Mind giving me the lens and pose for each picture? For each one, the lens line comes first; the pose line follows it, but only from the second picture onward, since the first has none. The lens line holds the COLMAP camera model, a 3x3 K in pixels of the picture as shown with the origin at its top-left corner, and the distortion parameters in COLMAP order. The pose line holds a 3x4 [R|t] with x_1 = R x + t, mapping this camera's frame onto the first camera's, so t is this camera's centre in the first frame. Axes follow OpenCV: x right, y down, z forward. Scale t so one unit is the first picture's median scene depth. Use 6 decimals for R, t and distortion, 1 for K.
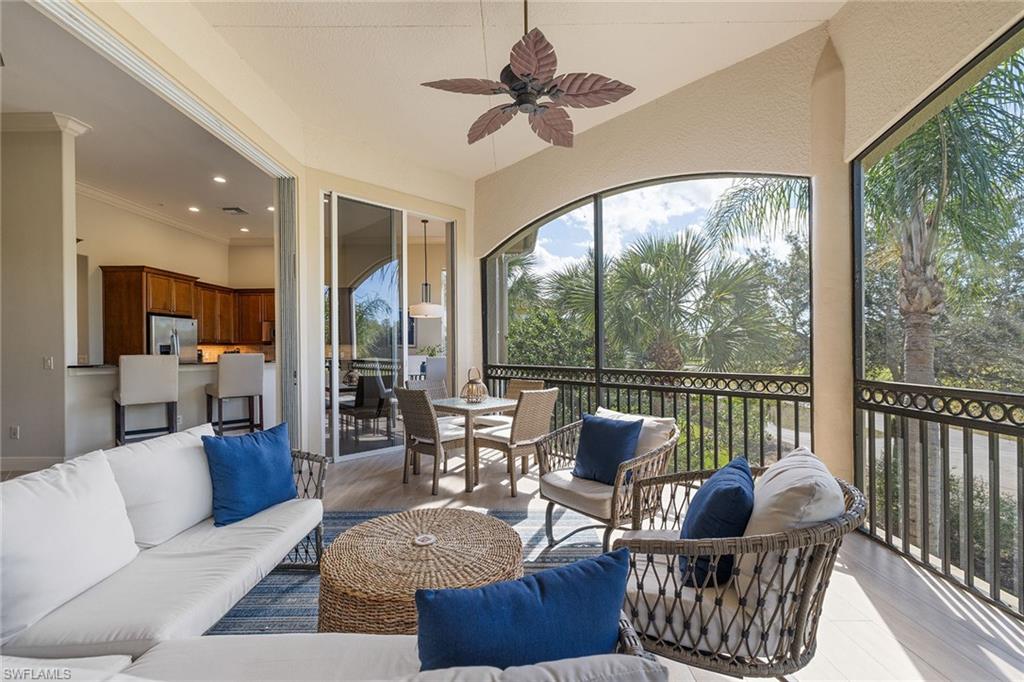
lens RADIAL K [[429.1, 0, 512.0], [0, 429.1, 341.0], [0, 0, 1]] dist [0.000731, -0.000093]
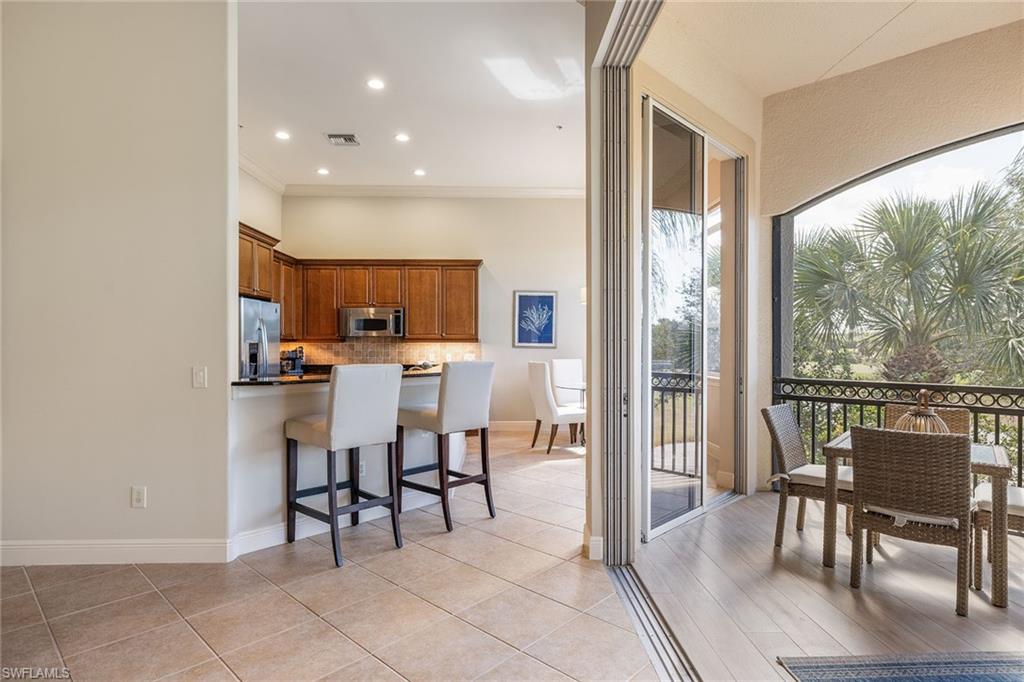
lens RADIAL K [[544.7, 0, 517.2], [0, 544.7, 344.8], [0, 0, 1]] dist [0.001930, 0.000254]
pose [[0.999324, 0.012908, 0.034428, -0.557855], [-0.013551, 0.999737, 0.018508, -0.010153], [-0.034180, -0.018962, 0.999236, 0.206265]]
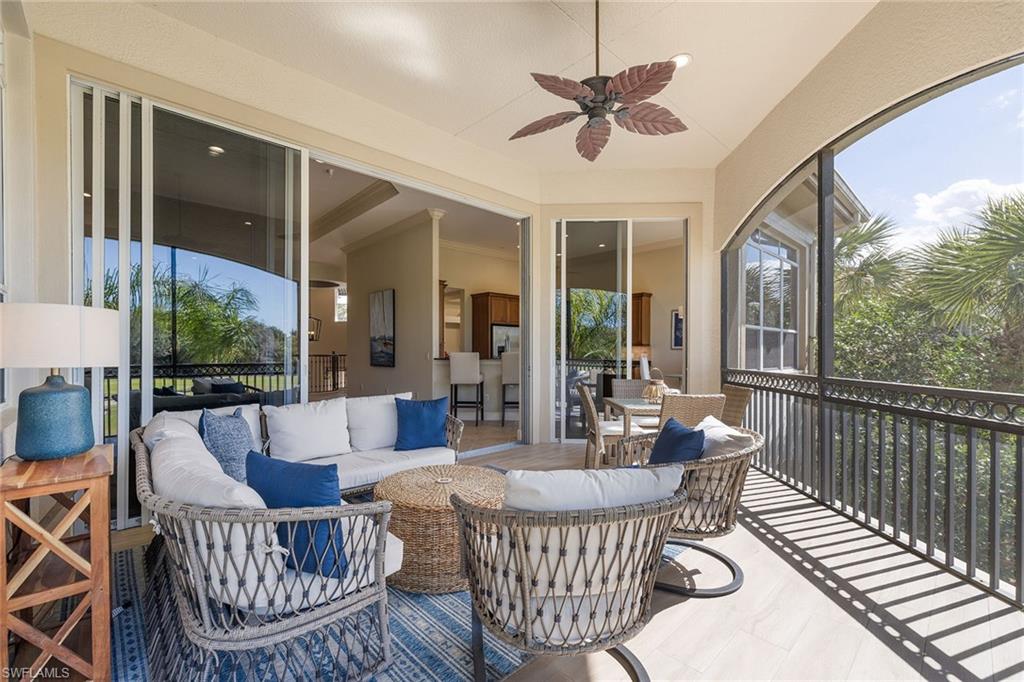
lens RADIAL K [[431.2, 0, 508.3], [0, 431.2, 354.6], [0, 0, 1]] dist [0.000489, -0.000201]
pose [[0.674420, 0.020564, -0.738062, 0.342255], [0.000395, 0.999602, 0.028212, -0.003256], [0.738348, -0.019318, 0.674143, 0.061337]]
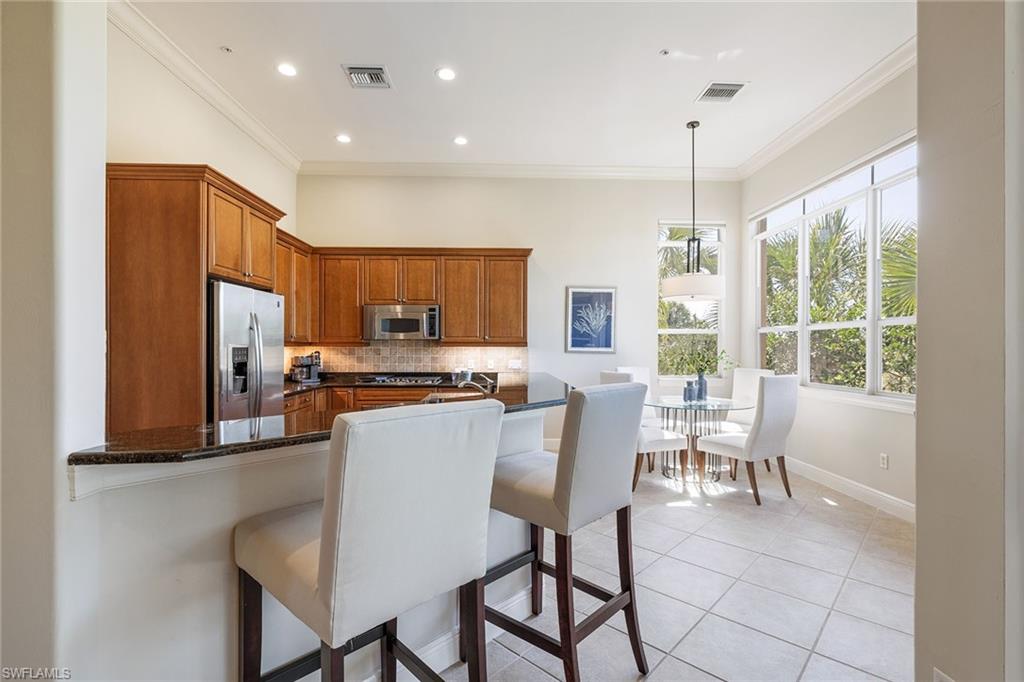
lens RADIAL K [[465.0, 0, 516.0], [0, 465.0, 346.5], [0, 0, 1]] dist [-0.002533, -0.000074]
pose [[0.999327, 0.015016, 0.033455, -0.675317], [-0.015560, 0.999750, 0.016071, -0.005049], [-0.033205, -0.016581, 0.999311, 0.626508]]
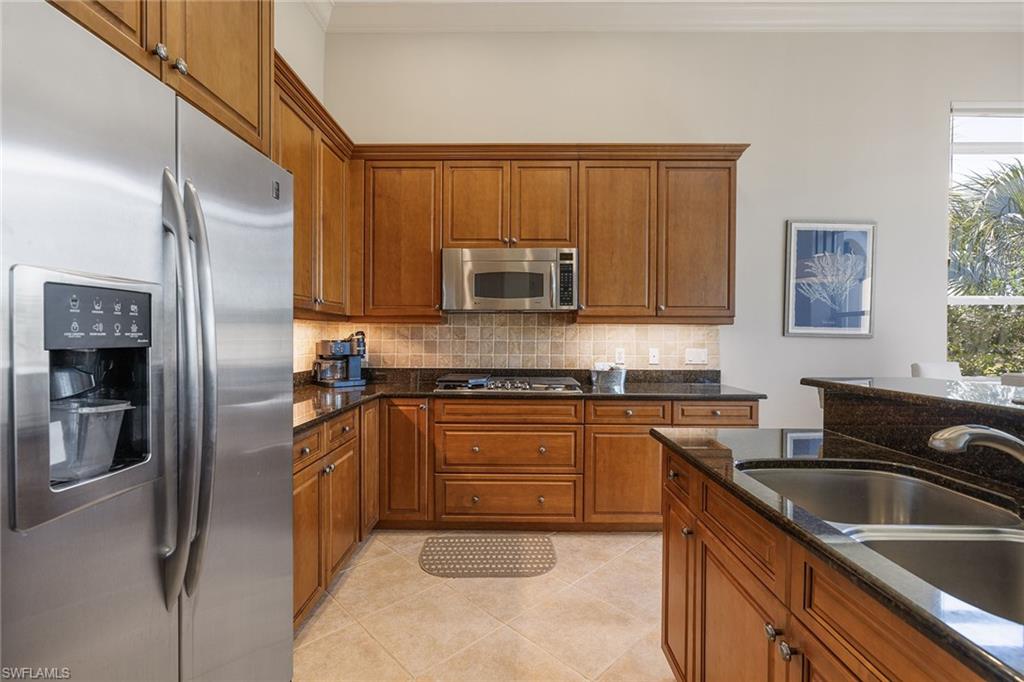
lens RADIAL K [[450.6, 0, 512.0], [0, 450.6, 341.0], [0, 0, 1]] dist [-0.001414, -0.000067]
pose [[0.999737, 0.018262, -0.013839, -0.889119], [-0.017918, 0.999538, 0.024556, 0.024573], [0.014281, -0.024302, 0.999603, 1.122350]]
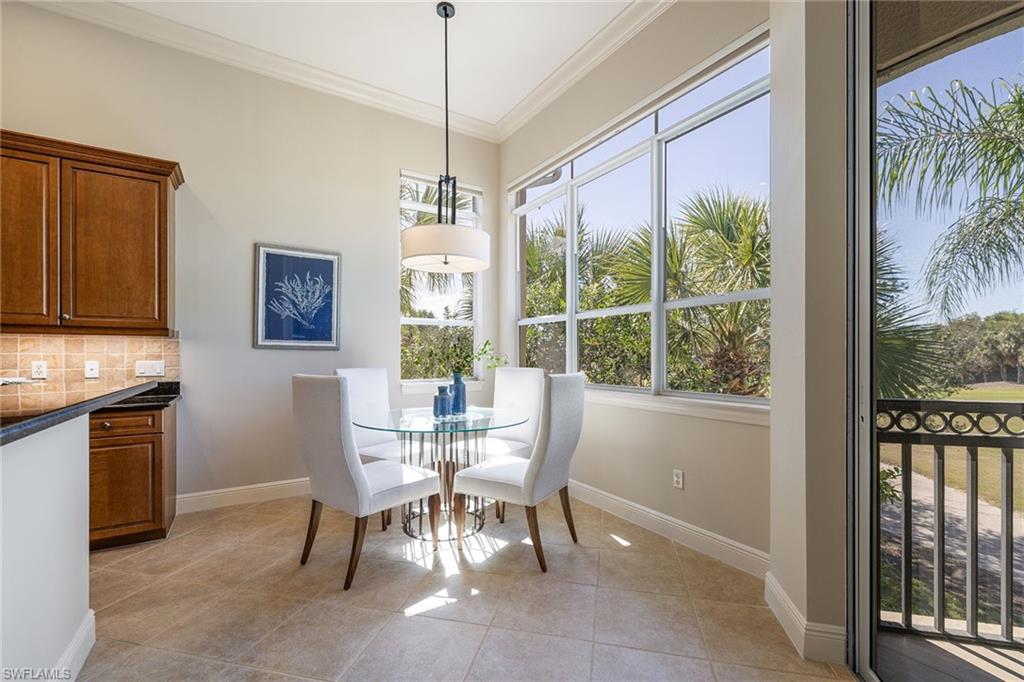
lens RADIAL K [[431.2, 0, 508.3], [0, 431.2, 354.6], [0, 0, 1]] dist [0.000489, -0.000201]
pose [[0.851057, 0.012088, 0.524933, -0.530851], [-0.018565, 0.999803, 0.007075, 0.024351], [-0.524744, -0.015767, 0.851114, 0.989842]]
